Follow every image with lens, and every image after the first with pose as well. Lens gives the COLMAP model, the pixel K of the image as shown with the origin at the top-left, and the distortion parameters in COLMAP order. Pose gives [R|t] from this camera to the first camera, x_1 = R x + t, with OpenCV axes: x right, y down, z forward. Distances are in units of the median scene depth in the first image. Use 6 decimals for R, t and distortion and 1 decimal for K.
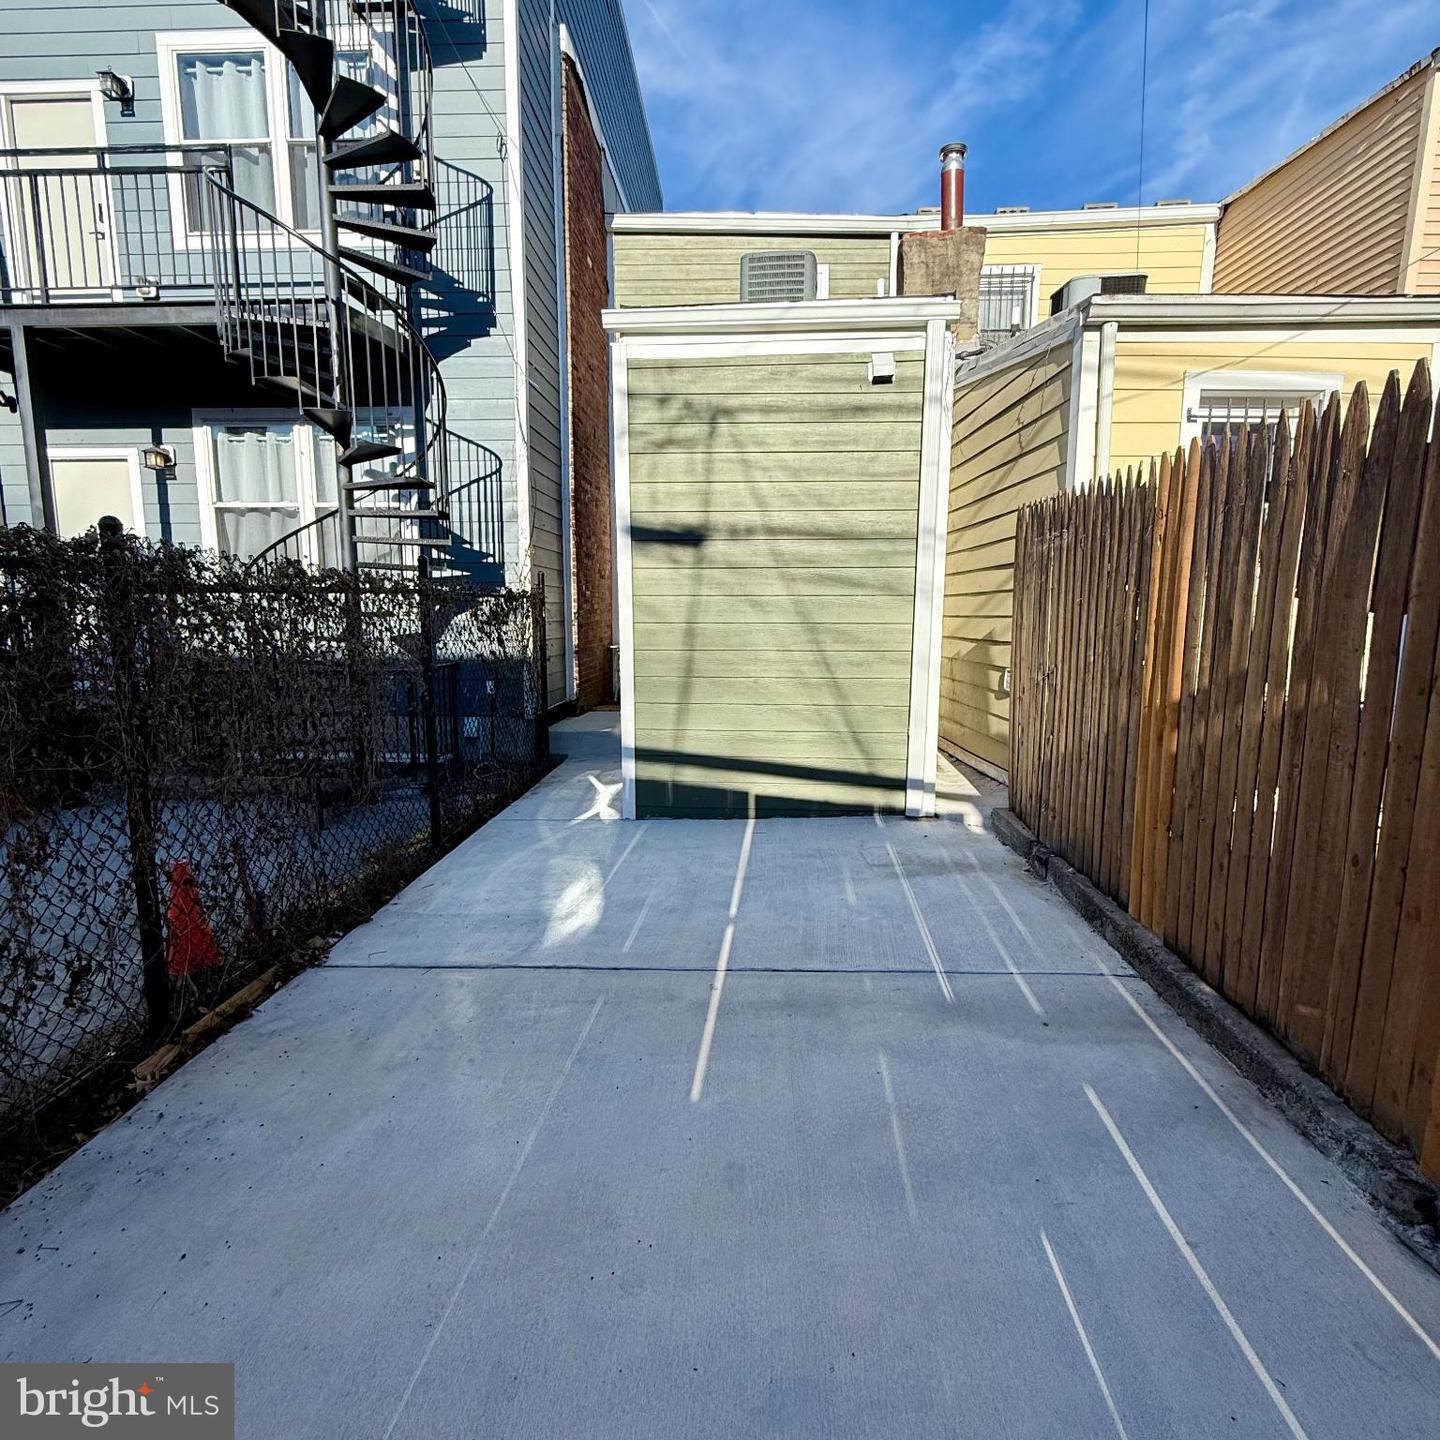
lens RADIAL K [[765.7, 0, 719.3], [0, 765.7, 712.9], [0, 0, 1]] dist [-0.000286, 0.001445]
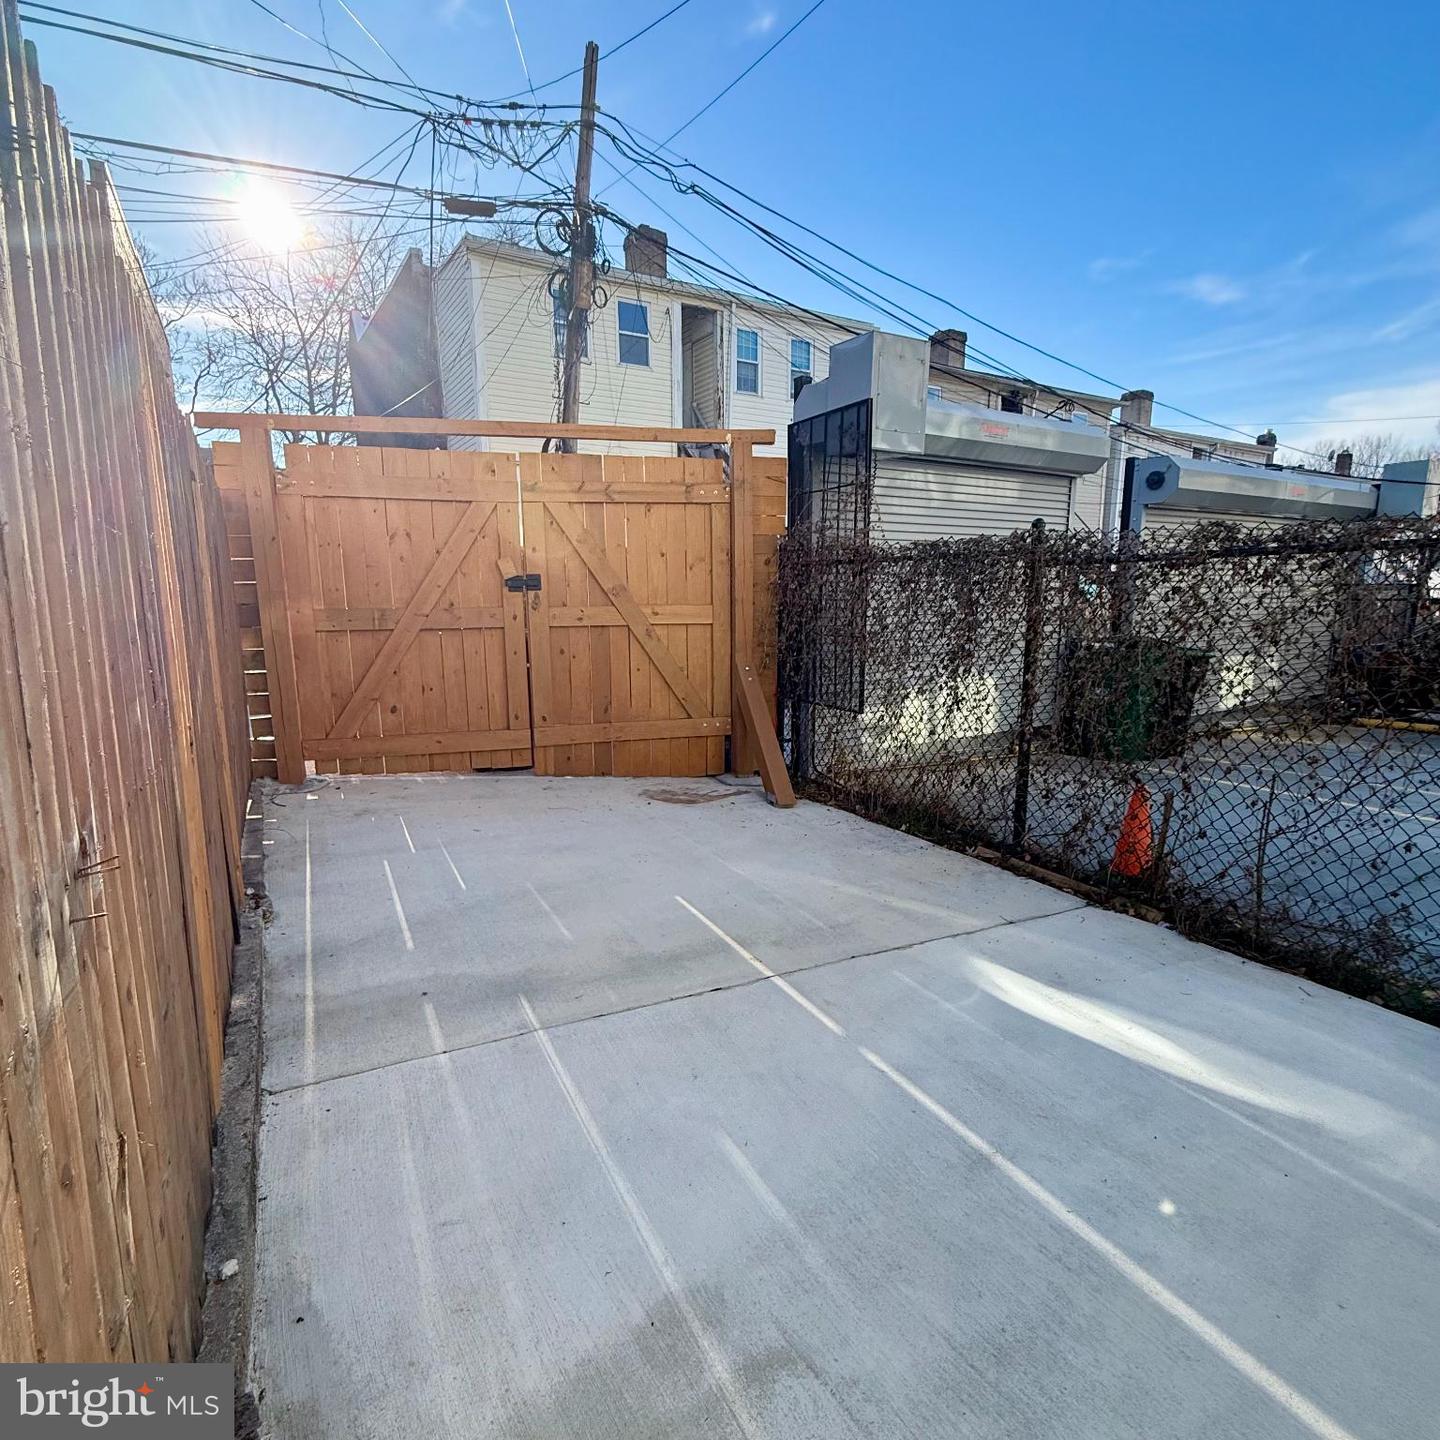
lens RADIAL K [[765.7, 0, 719.3], [0, 765.7, 712.9], [0, 0, 1]] dist [-0.000286, 0.001445]
pose [[-0.832538, 0.091904, -0.546291, 0.518633], [-0.073744, 0.958979, 0.273717, -0.204421], [0.549037, 0.268166, -0.791609, 1.595918]]
